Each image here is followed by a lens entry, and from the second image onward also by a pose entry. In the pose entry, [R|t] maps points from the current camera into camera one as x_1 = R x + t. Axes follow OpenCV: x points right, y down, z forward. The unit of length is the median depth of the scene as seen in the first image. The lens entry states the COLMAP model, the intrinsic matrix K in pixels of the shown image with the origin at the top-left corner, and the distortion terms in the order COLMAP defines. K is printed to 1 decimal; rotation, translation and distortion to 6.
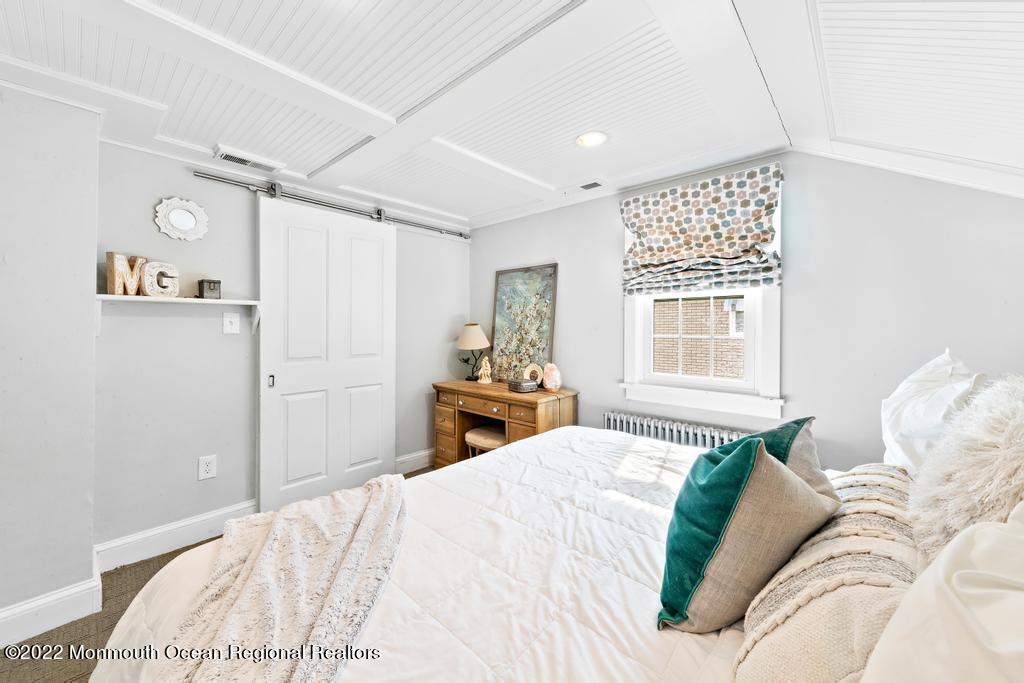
lens RADIAL K [[388.0, 0, 512.4], [0, 388.0, 332.7], [0, 0, 1]] dist [0.001492, 0.000018]
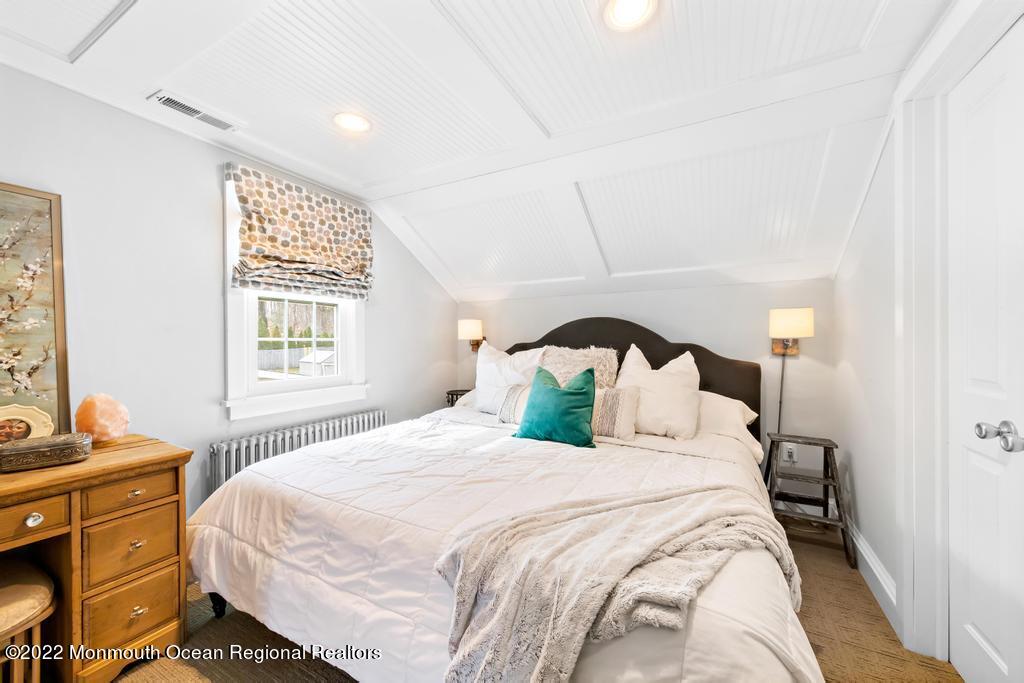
lens RADIAL K [[388.0, 0, 513.3], [0, 388.0, 341.1], [0, 0, 1]] dist [0.001492, 0.000018]
pose [[-0.246507, -0.015605, 0.969015, -0.691384], [-0.001163, 0.999874, 0.015805, 0.000324], [-0.969140, 0.002769, -0.246494, 0.745989]]
